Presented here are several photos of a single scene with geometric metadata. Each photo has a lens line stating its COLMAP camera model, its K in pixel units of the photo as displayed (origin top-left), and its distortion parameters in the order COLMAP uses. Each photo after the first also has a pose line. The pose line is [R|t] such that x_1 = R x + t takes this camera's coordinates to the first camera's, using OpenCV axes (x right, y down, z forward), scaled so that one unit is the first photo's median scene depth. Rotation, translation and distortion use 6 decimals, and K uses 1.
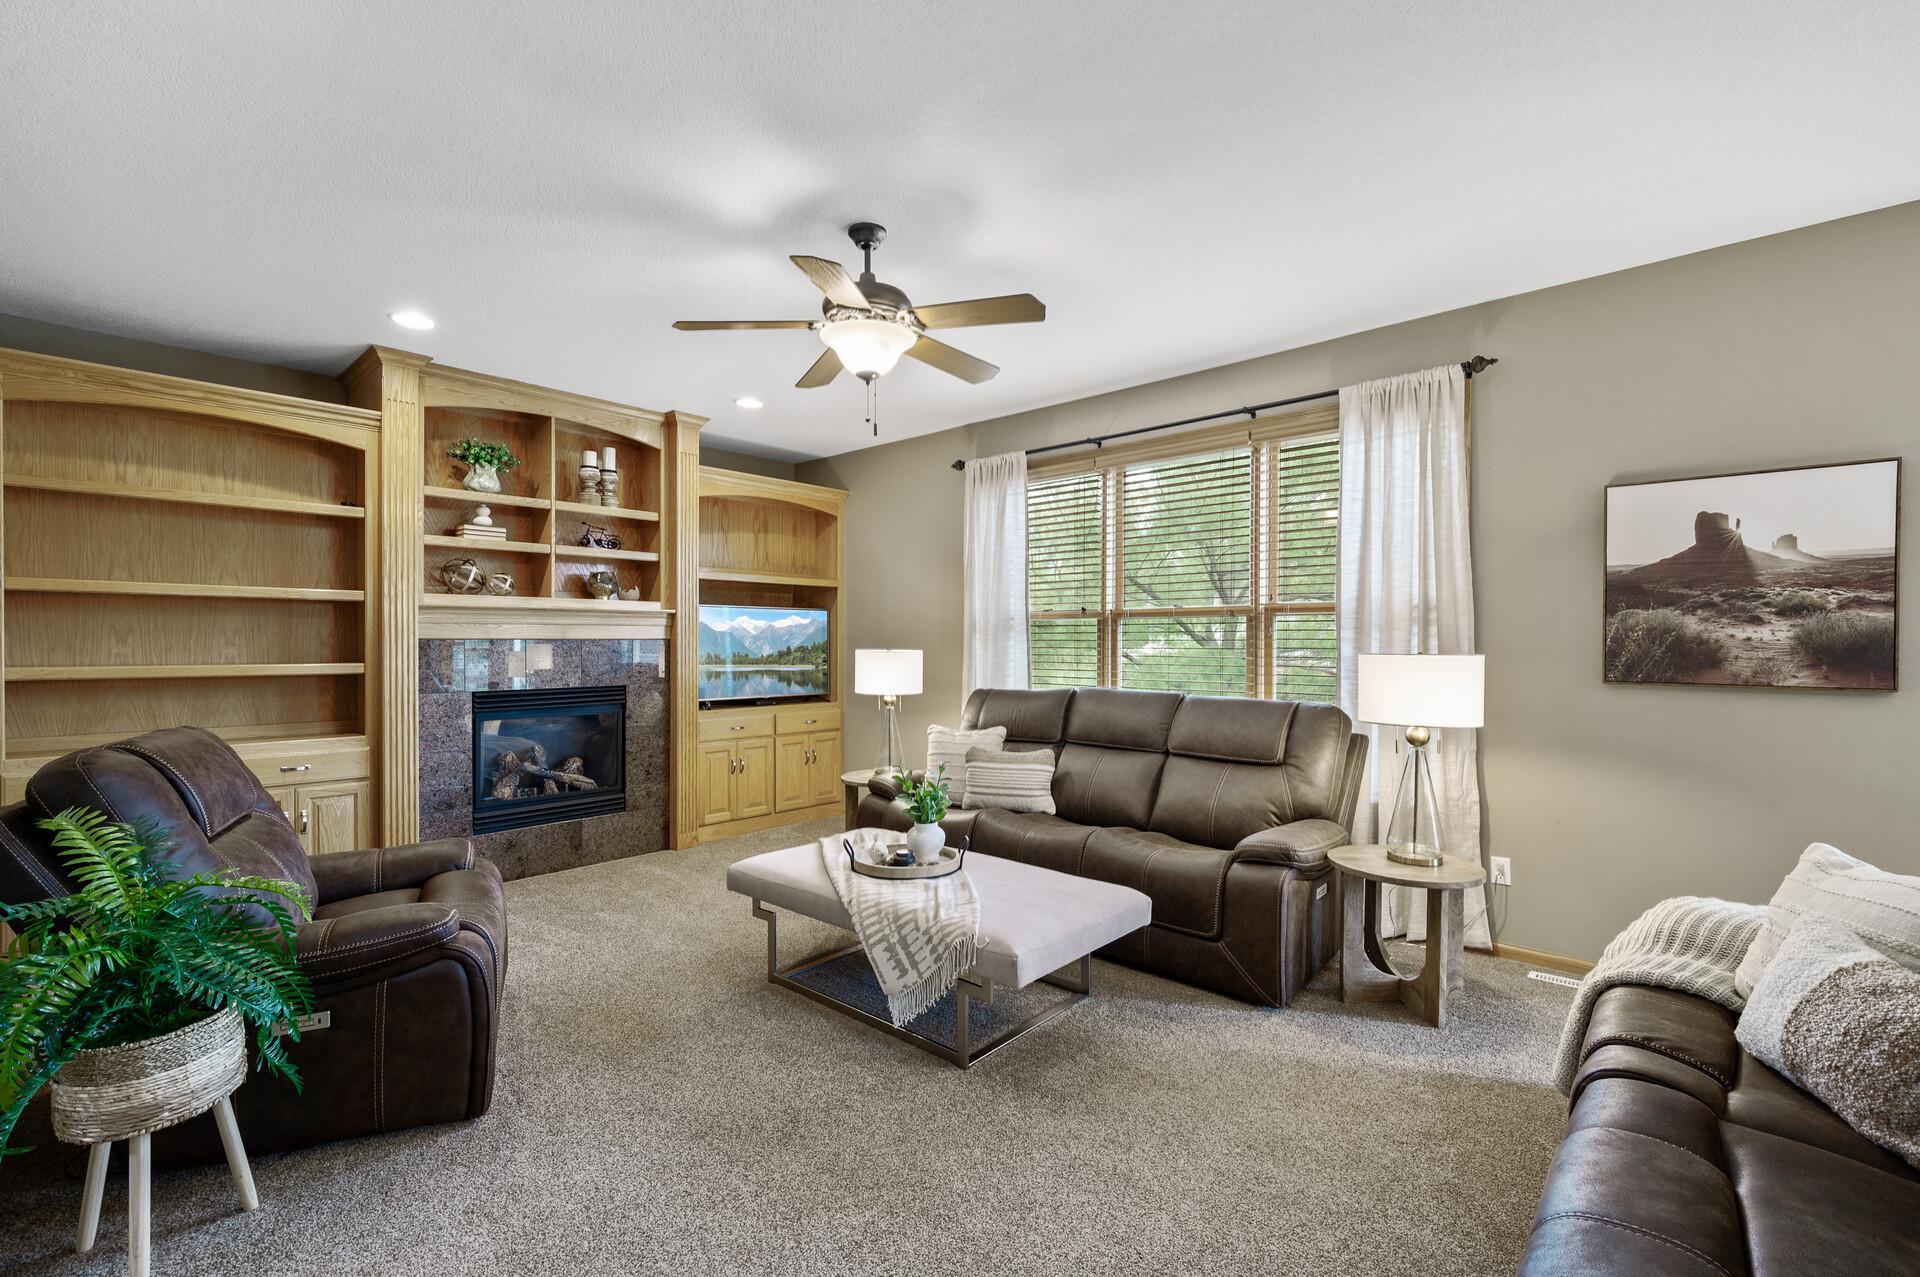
lens RADIAL K [[824.6, 0, 969.5], [0, 824.6, 644.6], [0, 0, 1]] dist [0.003317, 0.000504]
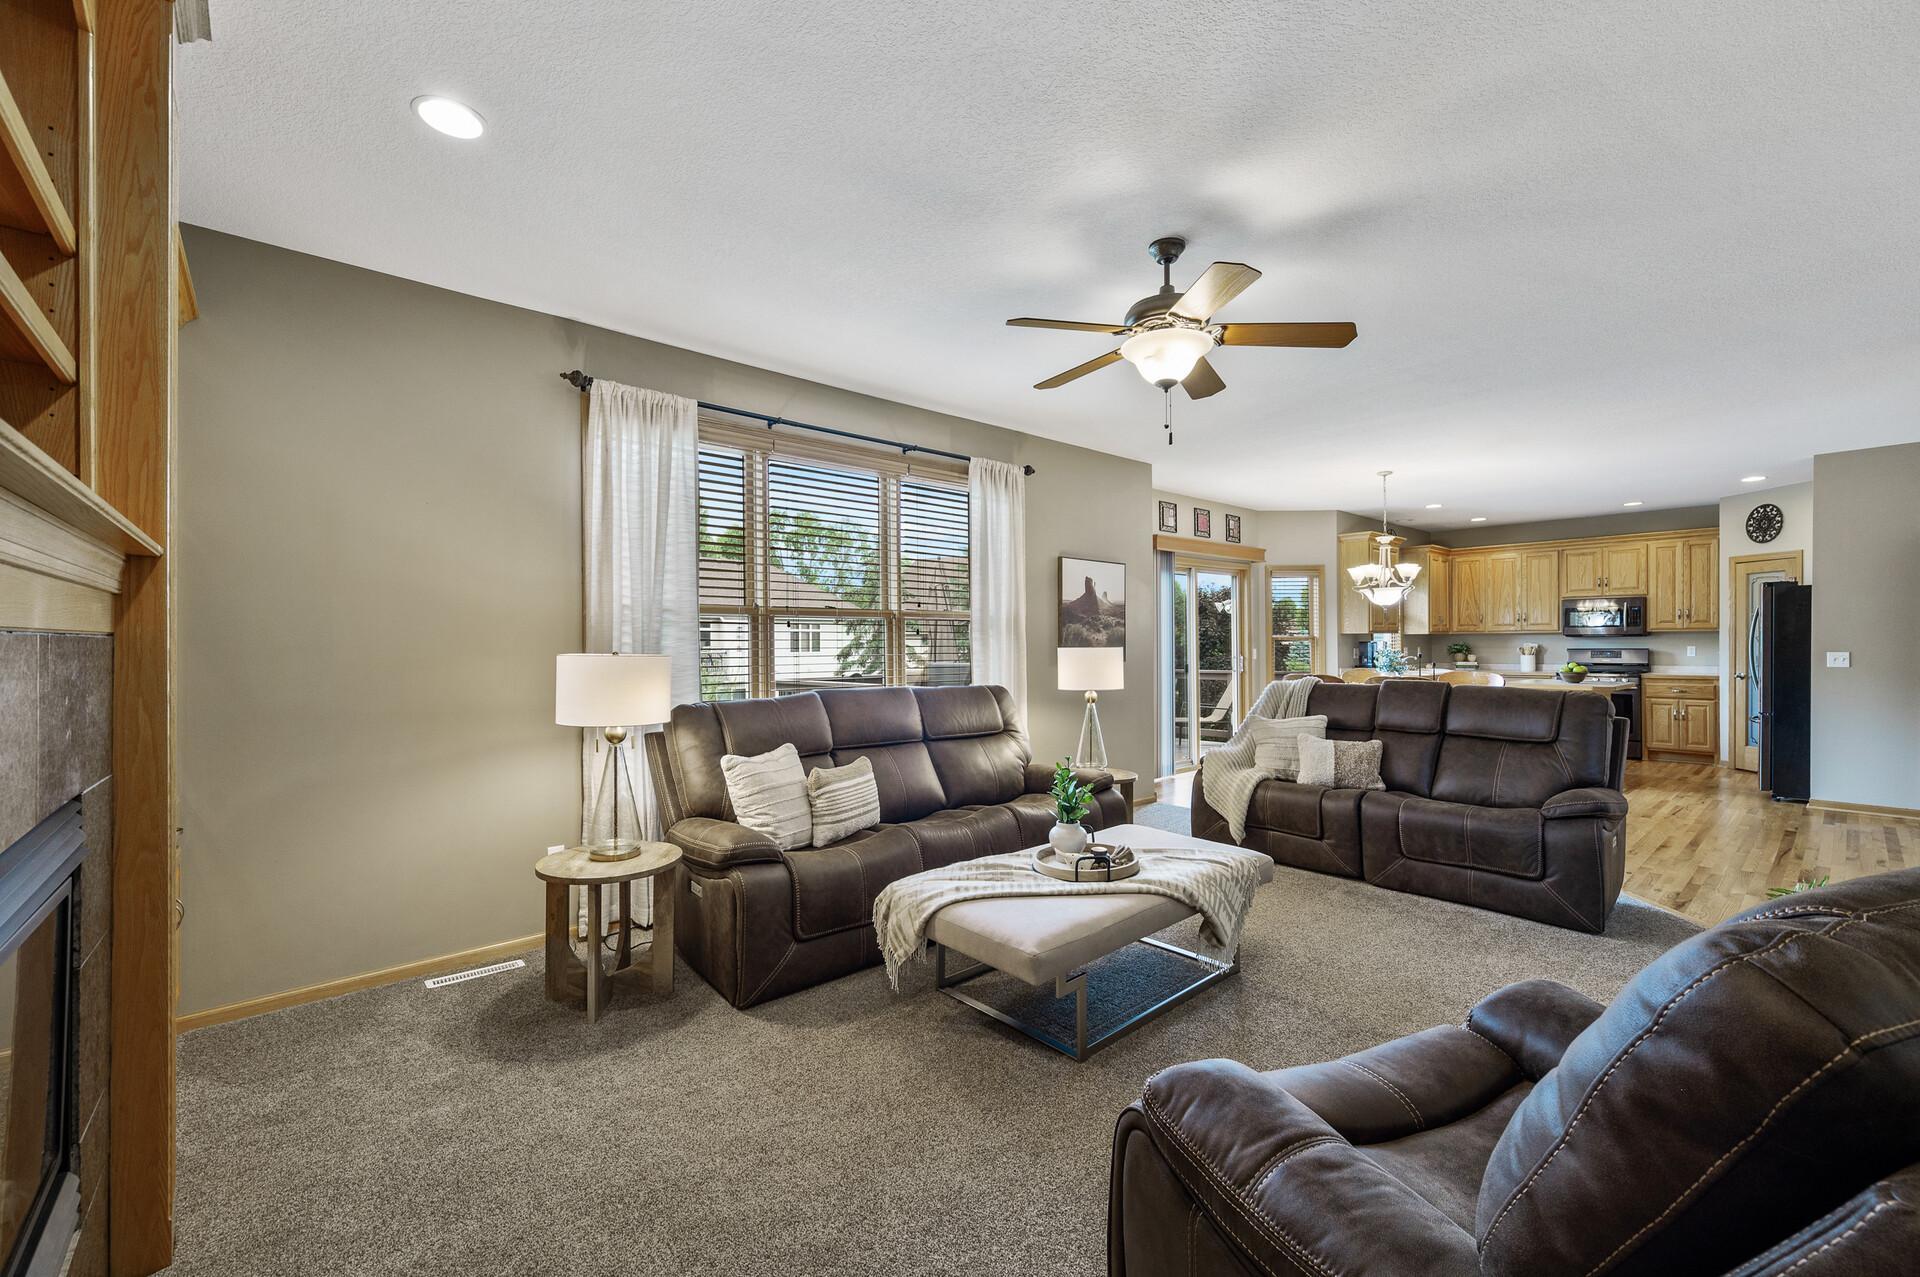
lens RADIAL K [[824.6, 0, 958.8], [0, 824.6, 637.8], [0, 0, 1]] dist [0.003317, 0.000504]
pose [[0.087490, 0.004475, 0.996155, -0.772908], [0.010901, 0.999926, -0.005450, -0.002657], [-0.996106, 0.011336, 0.087435, 0.770257]]
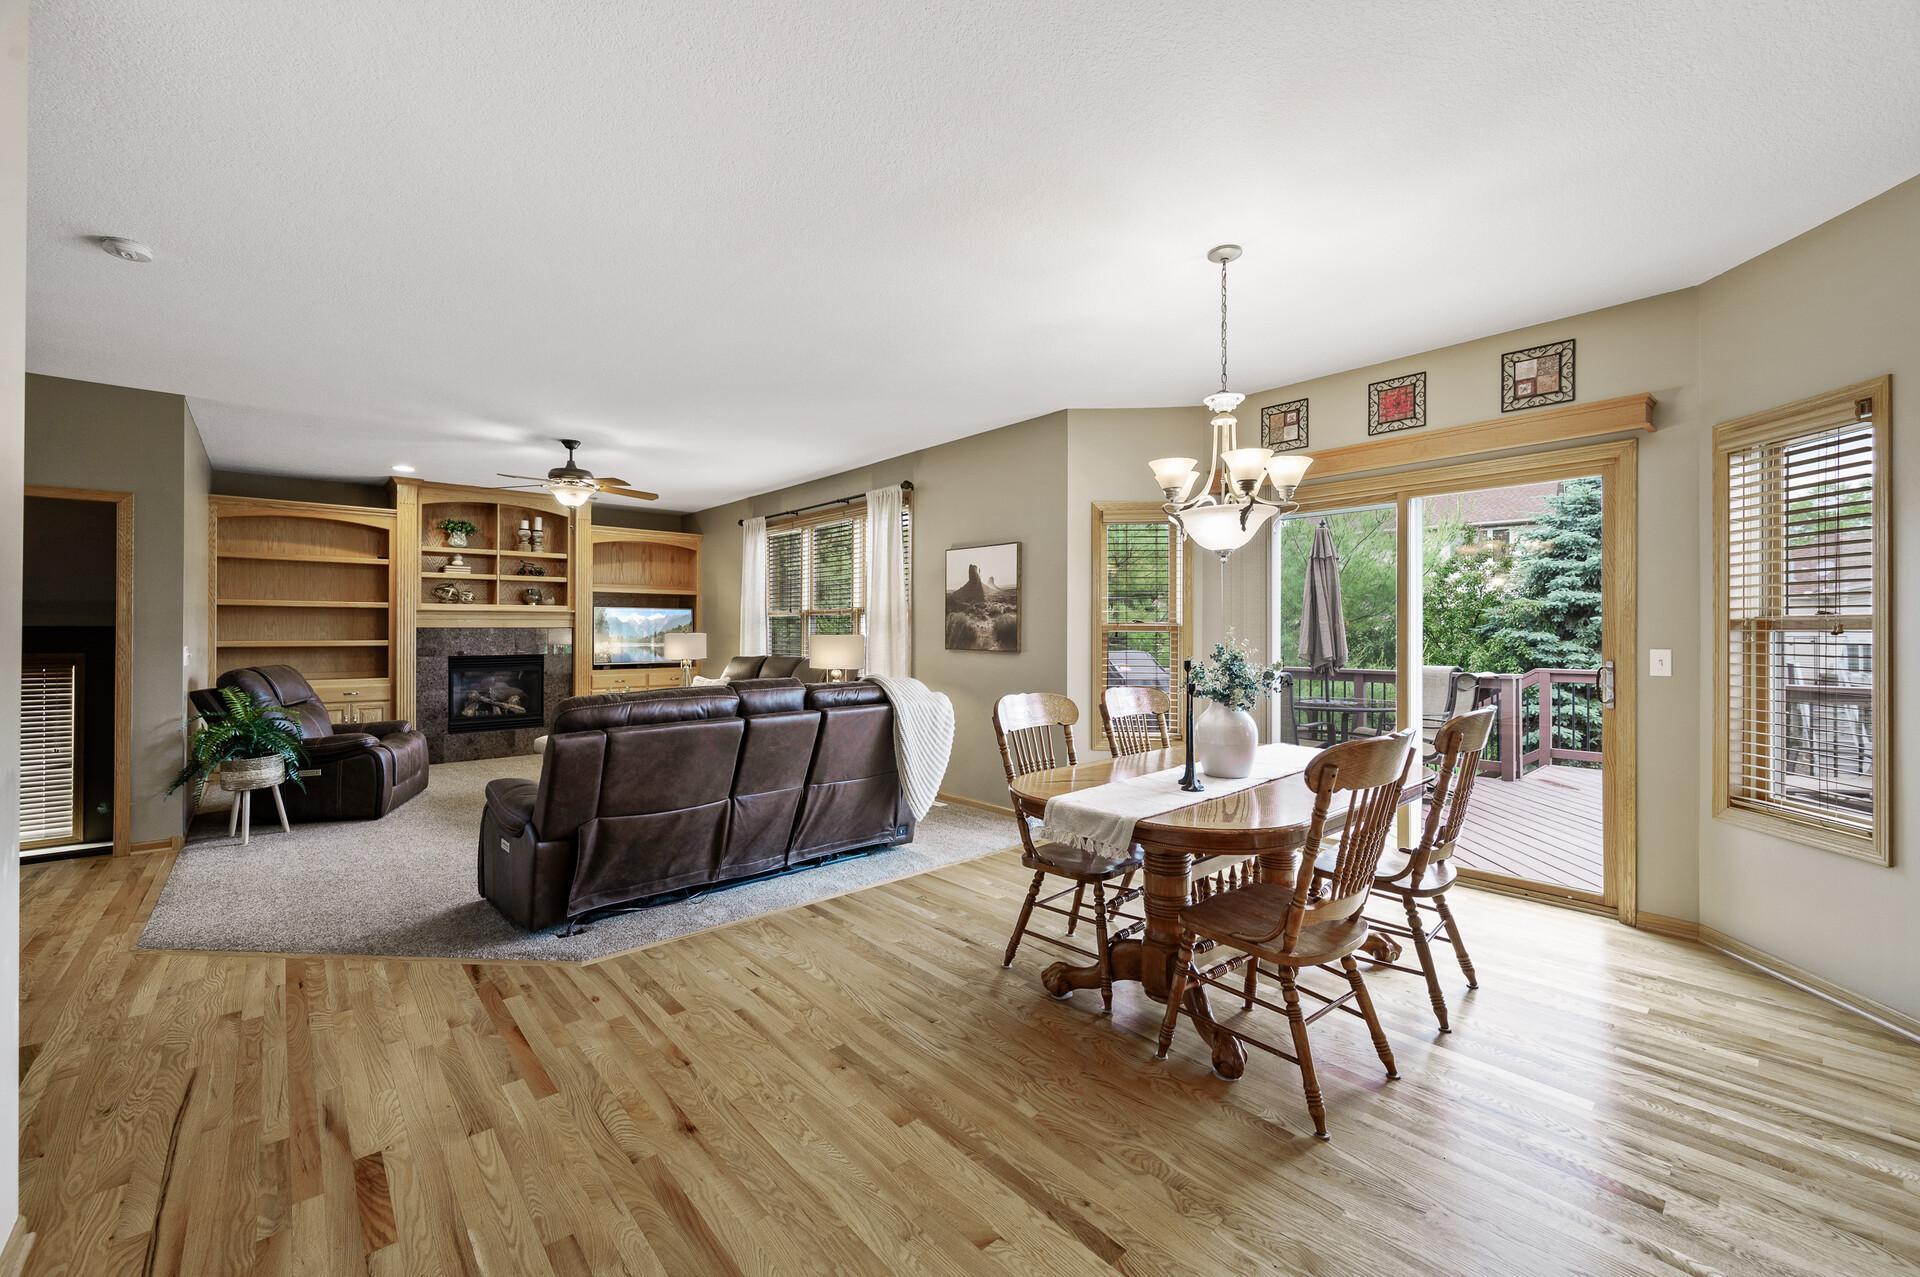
lens RADIAL K [[751.9, 0, 964.8], [0, 751.9, 630.1], [0, 0, 1]] dist [0.002597, -0.000092]
pose [[0.995231, 0.000037, -0.097549, 0.712807], [-0.000521, 0.999988, -0.004932, 0.006065], [0.097548, 0.004960, 0.995219, -0.564471]]
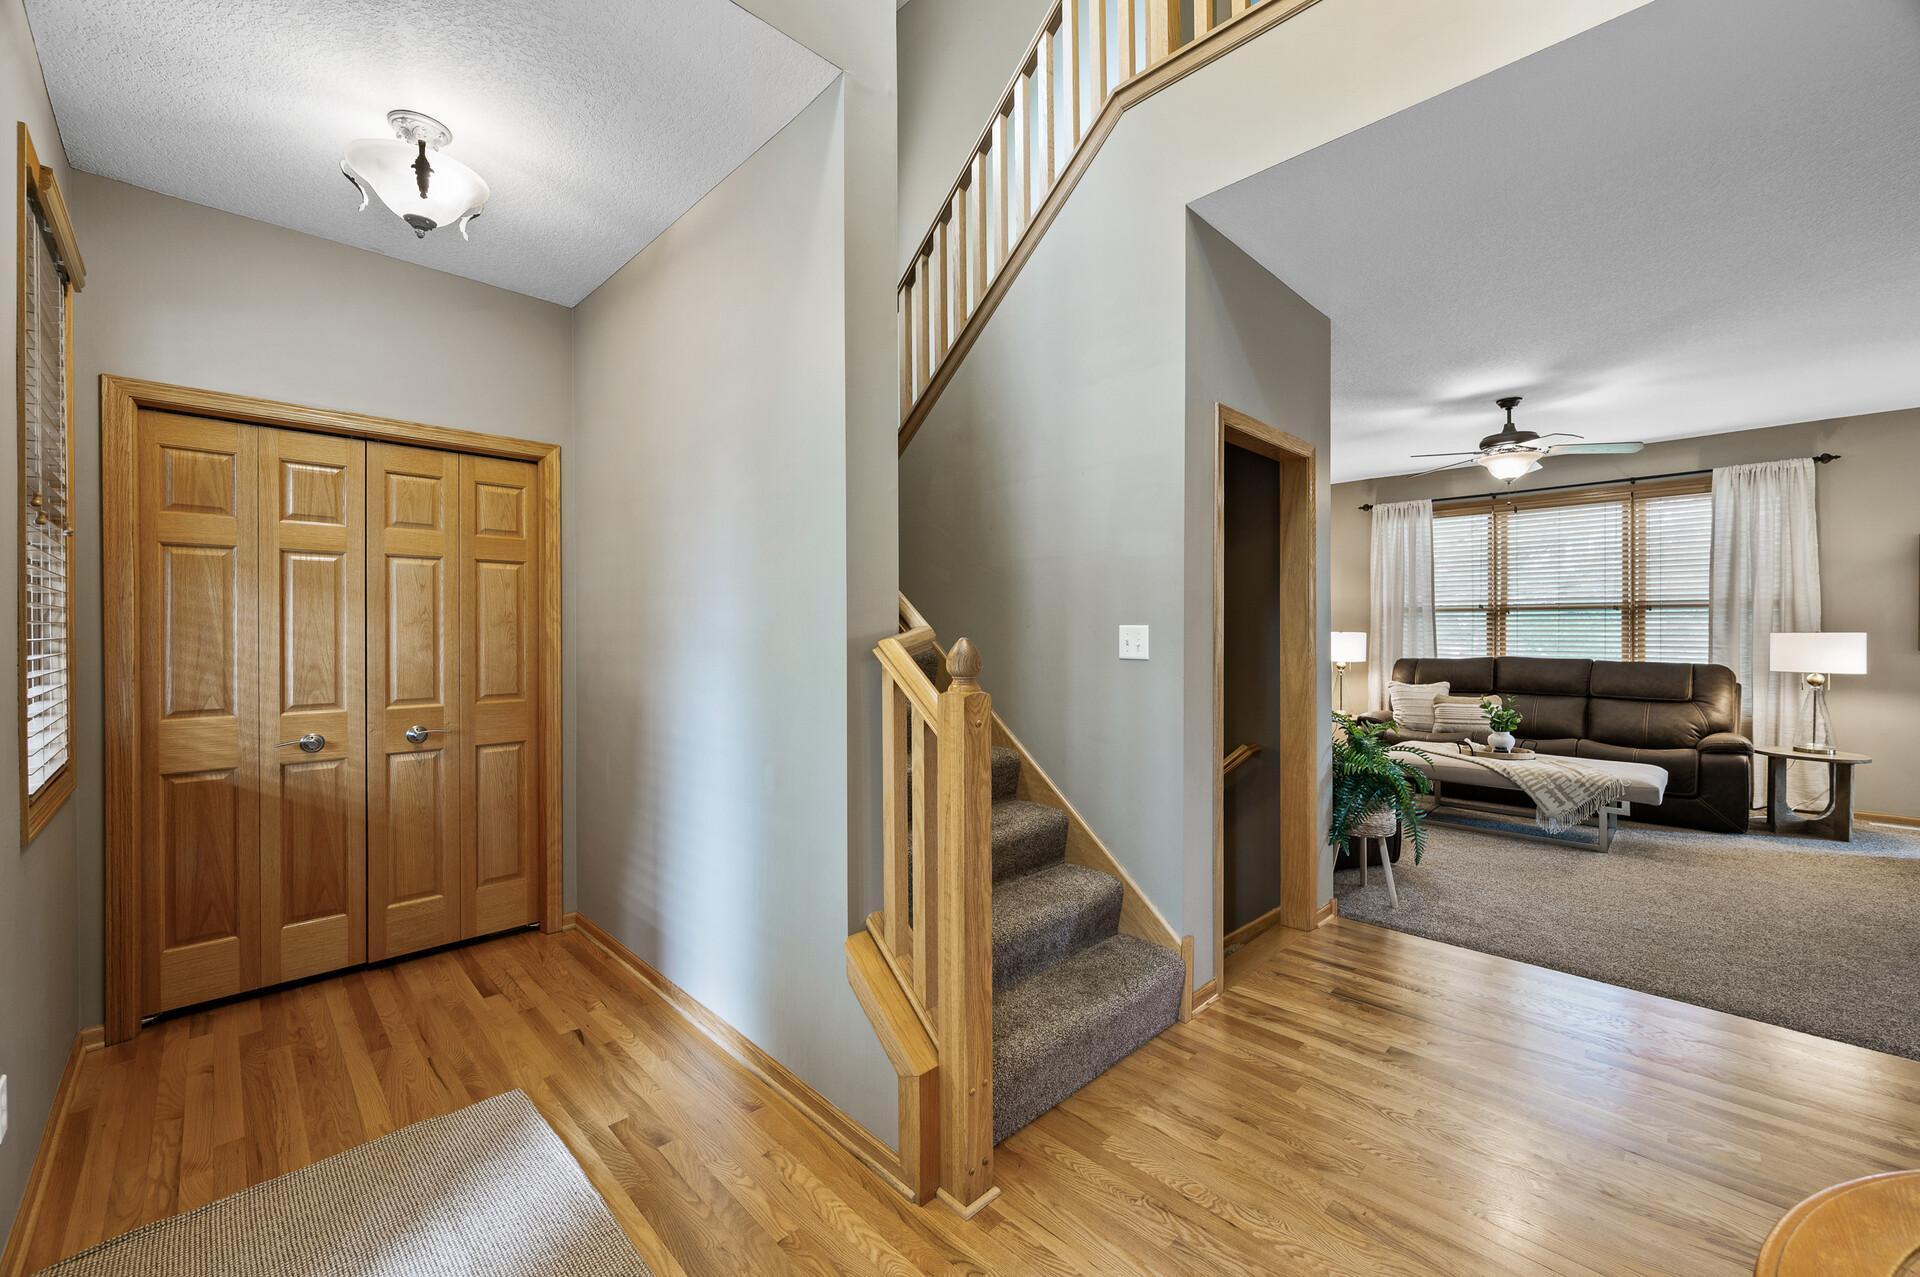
lens RADIAL K [[751.9, 0, 971.1], [0, 751.9, 633.9], [0, 0, 1]] dist [0.002597, -0.000092]
pose [[0.999104, -0.002047, -0.042266, -0.796080], [0.002234, 0.999988, 0.004365, 0.001228], [0.042257, -0.004456, 0.999097, -0.450397]]
